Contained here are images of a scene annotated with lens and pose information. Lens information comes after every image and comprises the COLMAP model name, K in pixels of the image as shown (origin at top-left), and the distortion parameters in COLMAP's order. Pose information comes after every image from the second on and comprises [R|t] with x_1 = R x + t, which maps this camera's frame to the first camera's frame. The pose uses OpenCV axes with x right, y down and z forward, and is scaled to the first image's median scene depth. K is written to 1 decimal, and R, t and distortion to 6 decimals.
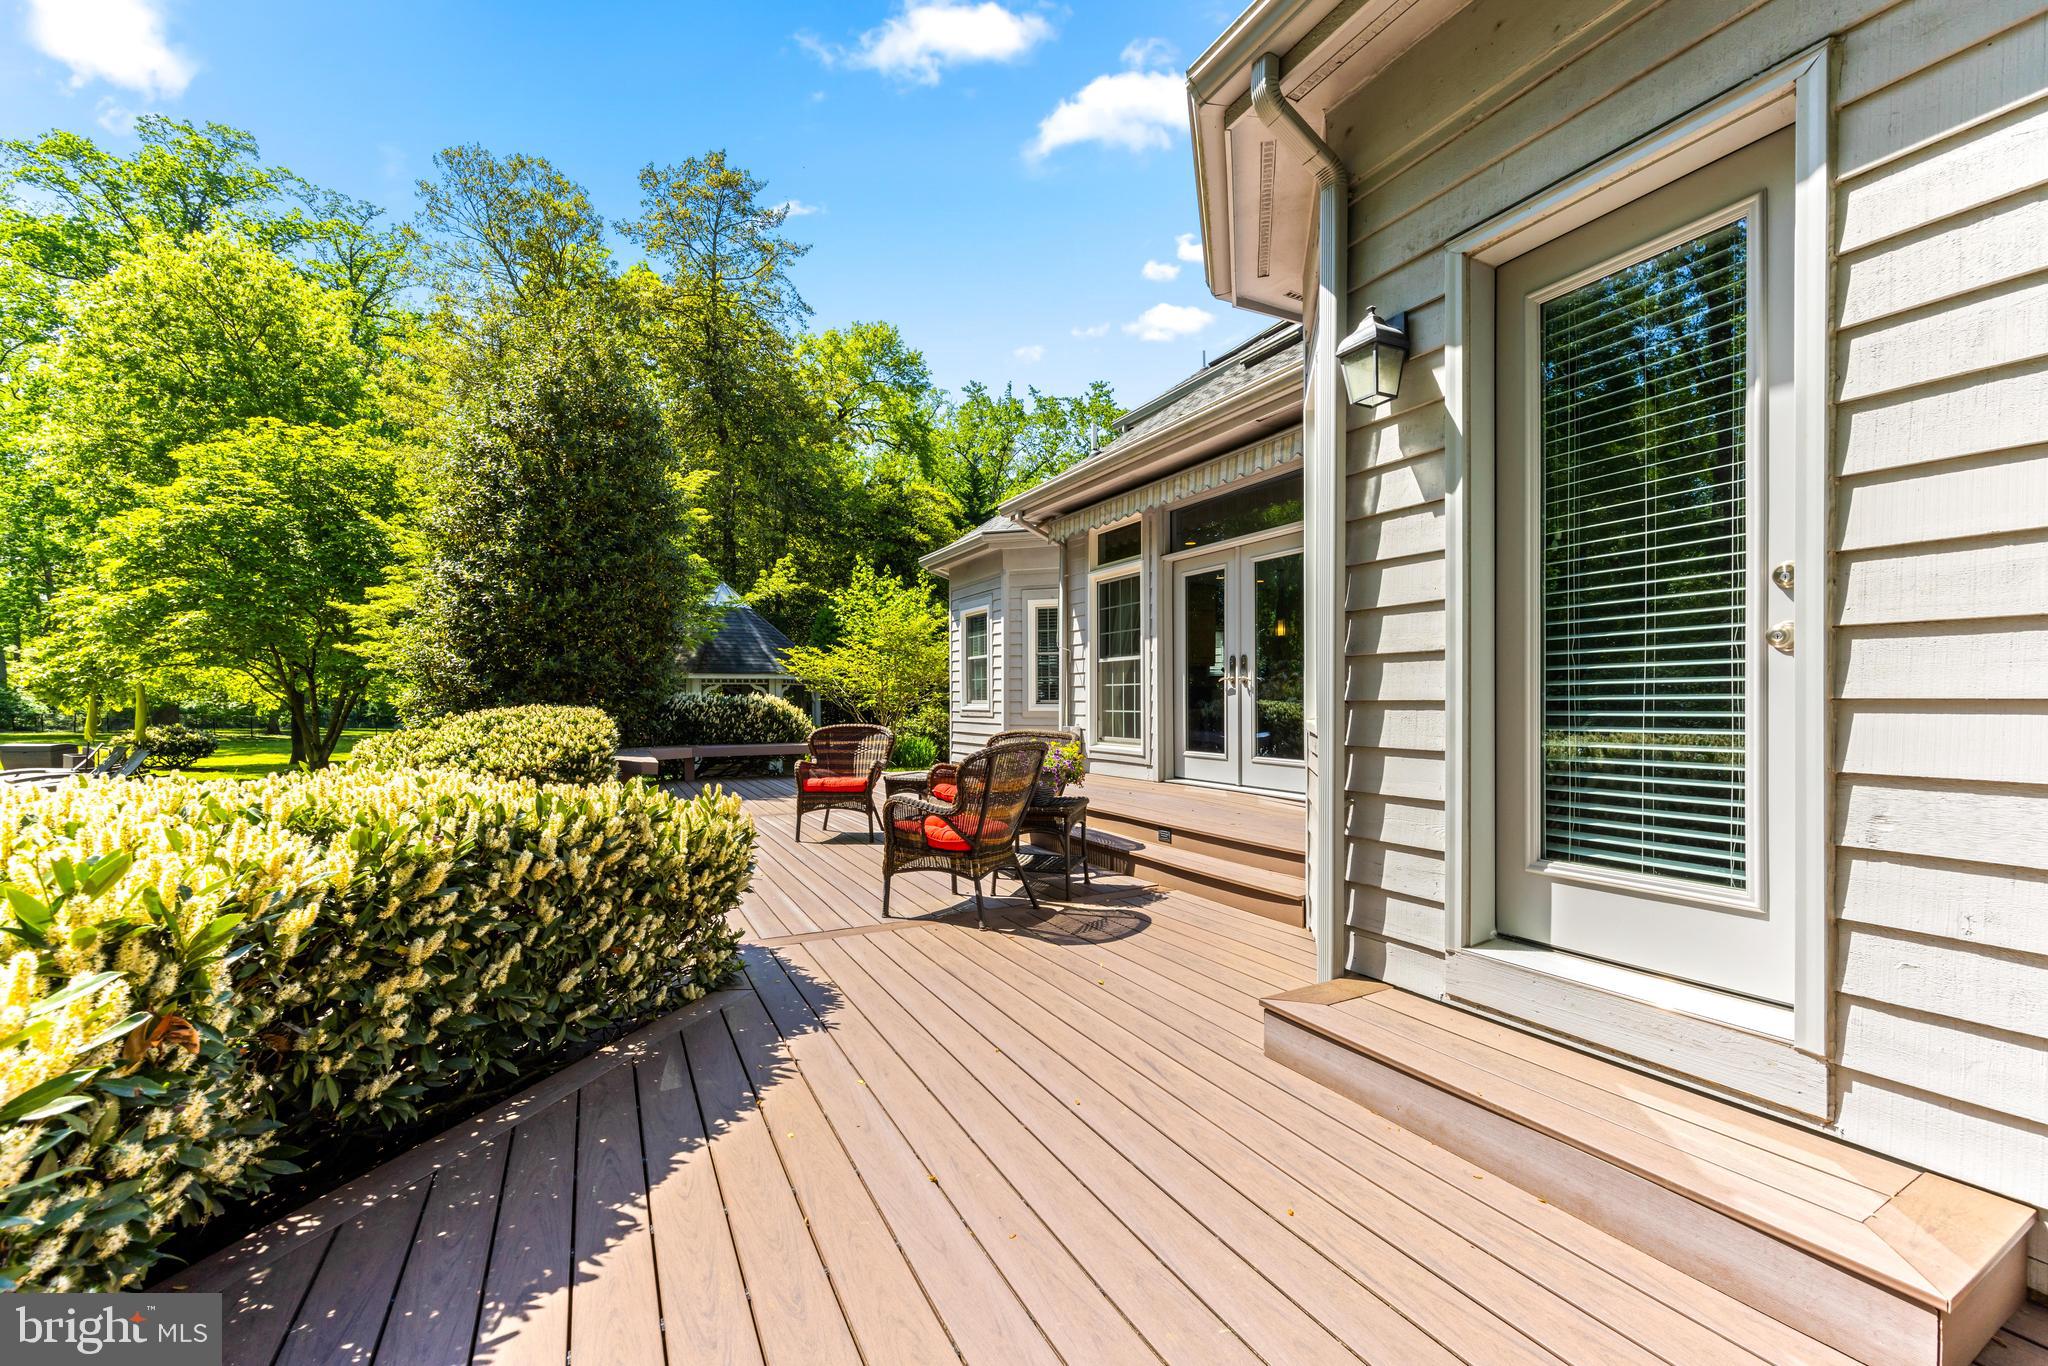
lens RADIAL K [[822.8, 0, 1019.3], [0, 822.8, 702.8], [0, 0, 1]] dist [-0.003525, -0.000209]
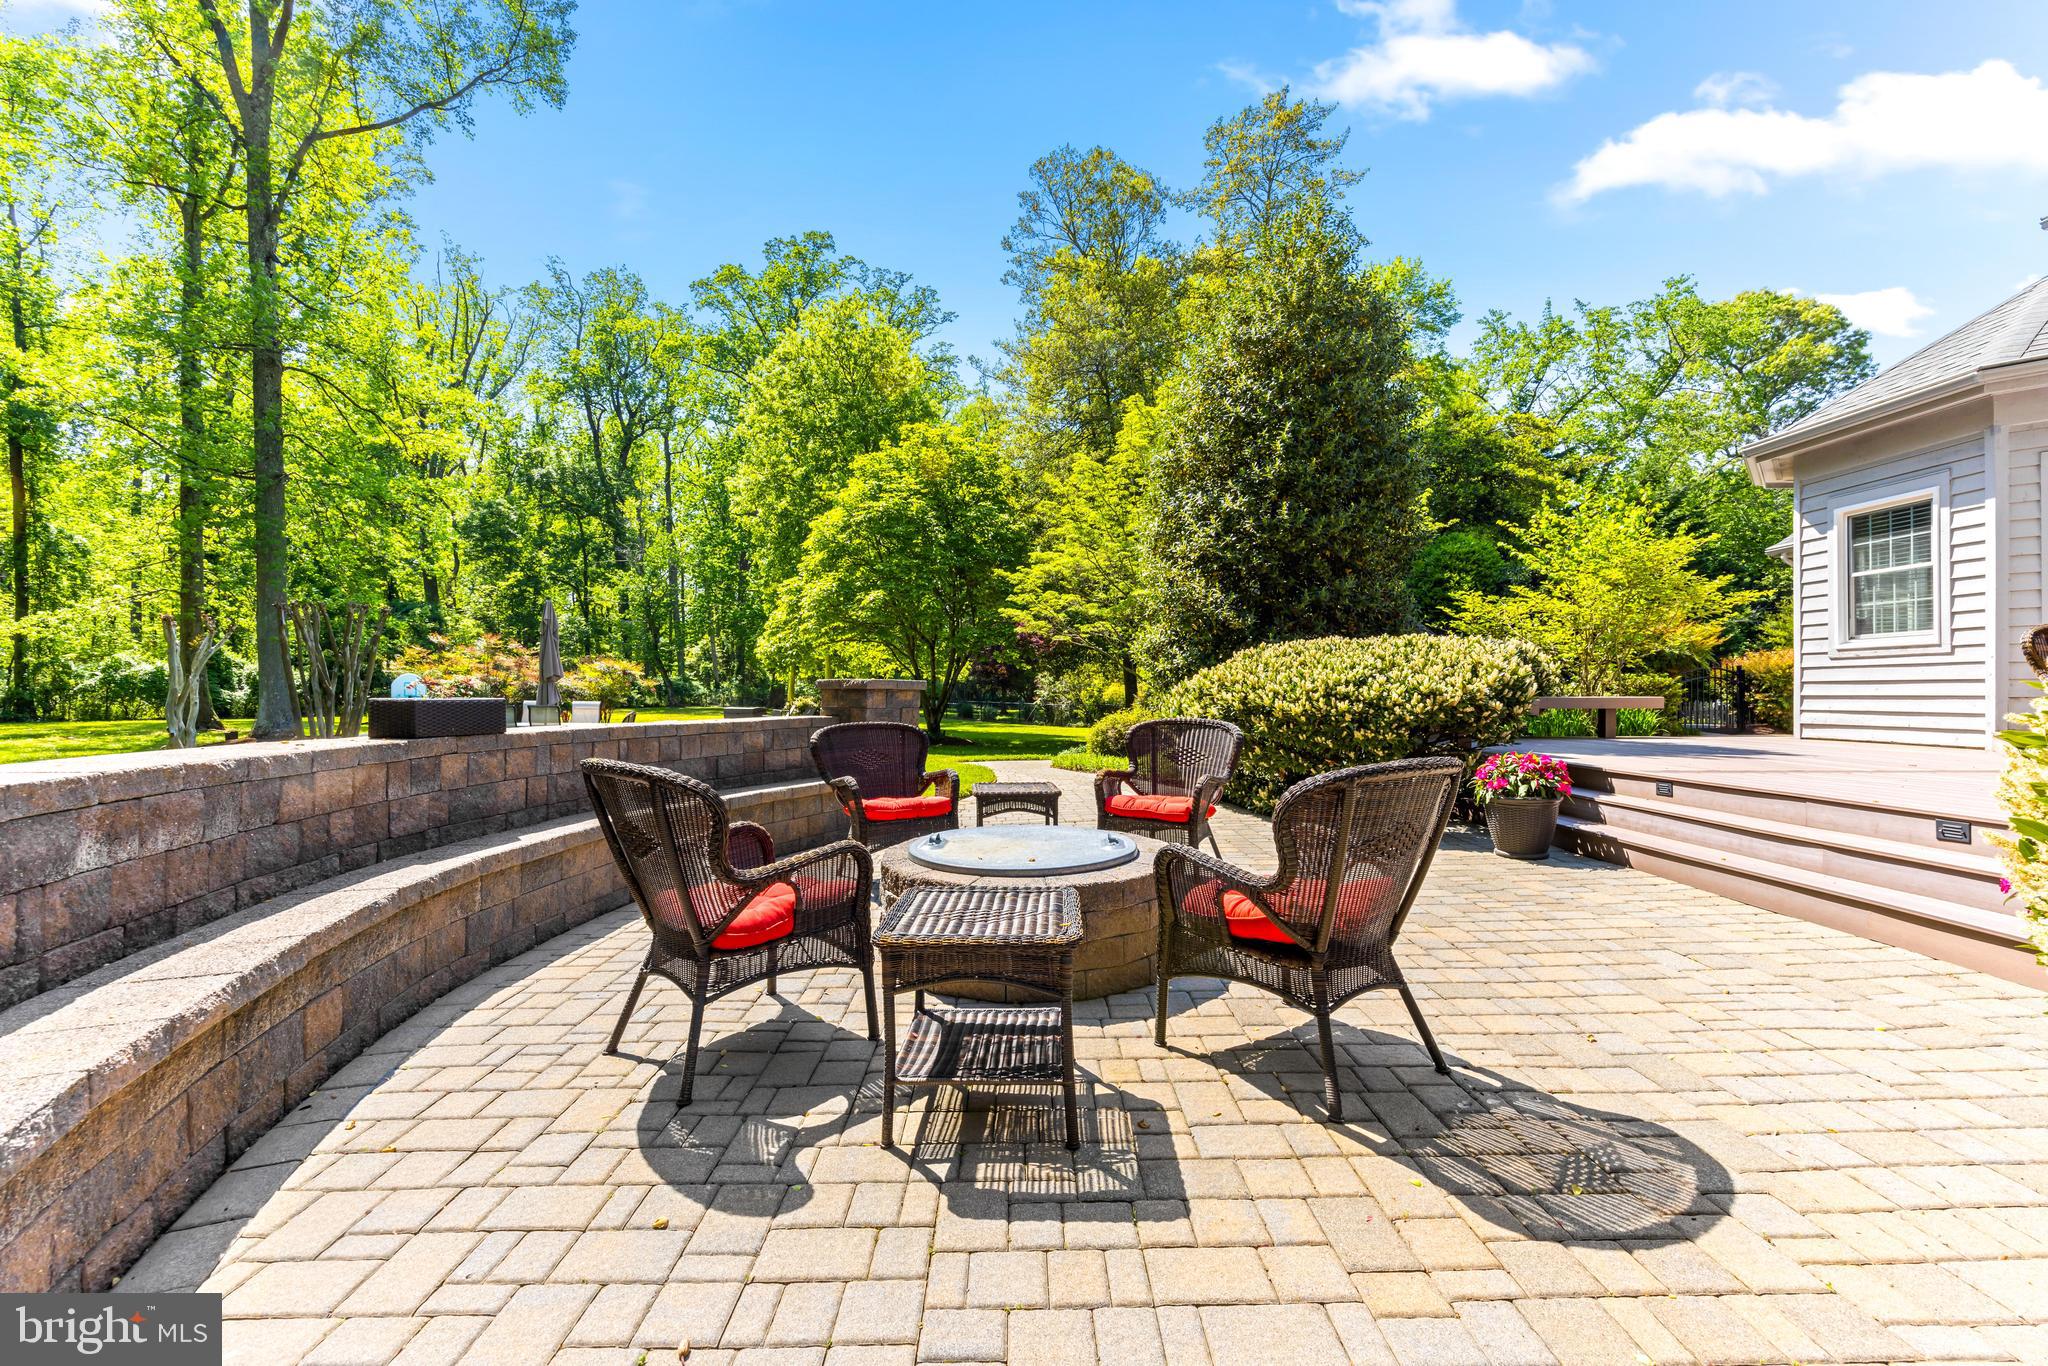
lens RADIAL K [[820.7, 0, 1022.1], [0, 820.7, 686.9], [0, 0, 1]] dist [-0.007698, 0.000034]
pose [[0.890851, -0.002106, -0.454292, -0.179323], [-0.002999, 0.999940, -0.010515, 0.024634], [0.454287, 0.010730, 0.890791, 0.028640]]
